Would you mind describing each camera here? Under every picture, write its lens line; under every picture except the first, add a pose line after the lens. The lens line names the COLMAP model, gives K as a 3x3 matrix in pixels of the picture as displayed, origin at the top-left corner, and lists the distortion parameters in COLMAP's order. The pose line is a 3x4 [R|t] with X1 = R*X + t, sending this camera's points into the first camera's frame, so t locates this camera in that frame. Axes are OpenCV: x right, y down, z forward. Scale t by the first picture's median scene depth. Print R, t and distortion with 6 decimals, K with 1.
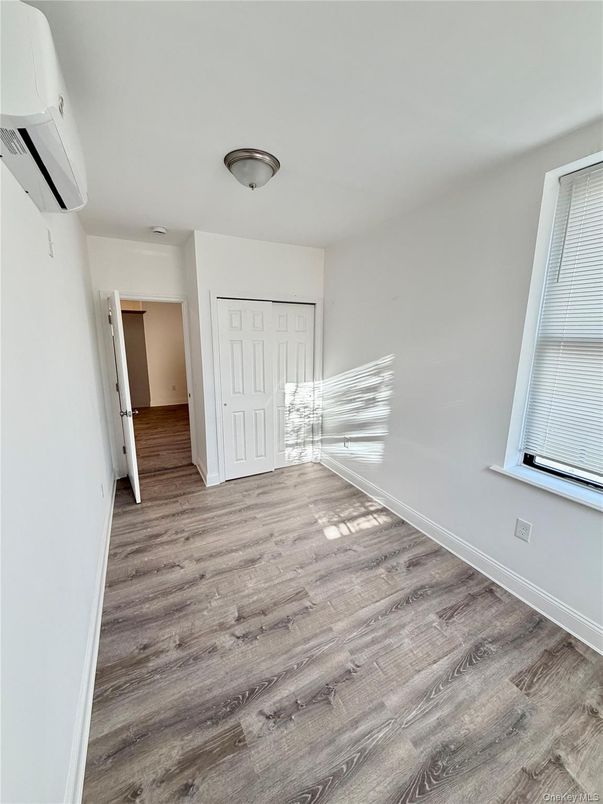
lens RADIAL K [[322.6, 0, 303.1], [0, 322.6, 400.1], [0, 0, 1]] dist [-0.001756, -0.000135]
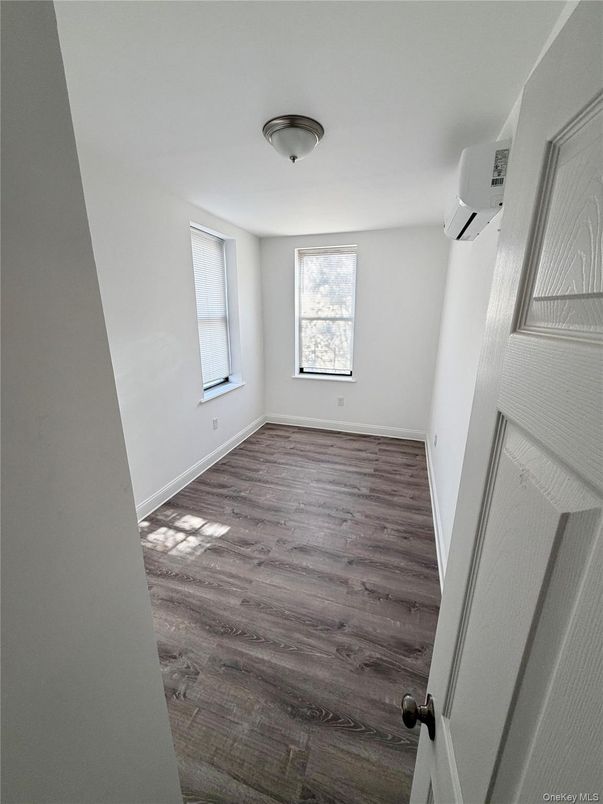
lens RADIAL K [[306.4, 0, 301.5], [0, 306.4, 402.0], [0, 0, 1]] dist [-0.001234, -0.000040]
pose [[-0.690715, -0.217112, 0.689765, -0.802654], [0.135751, 0.897974, 0.418587, -0.360771], [-0.710271, 0.382760, -0.590771, 1.558824]]
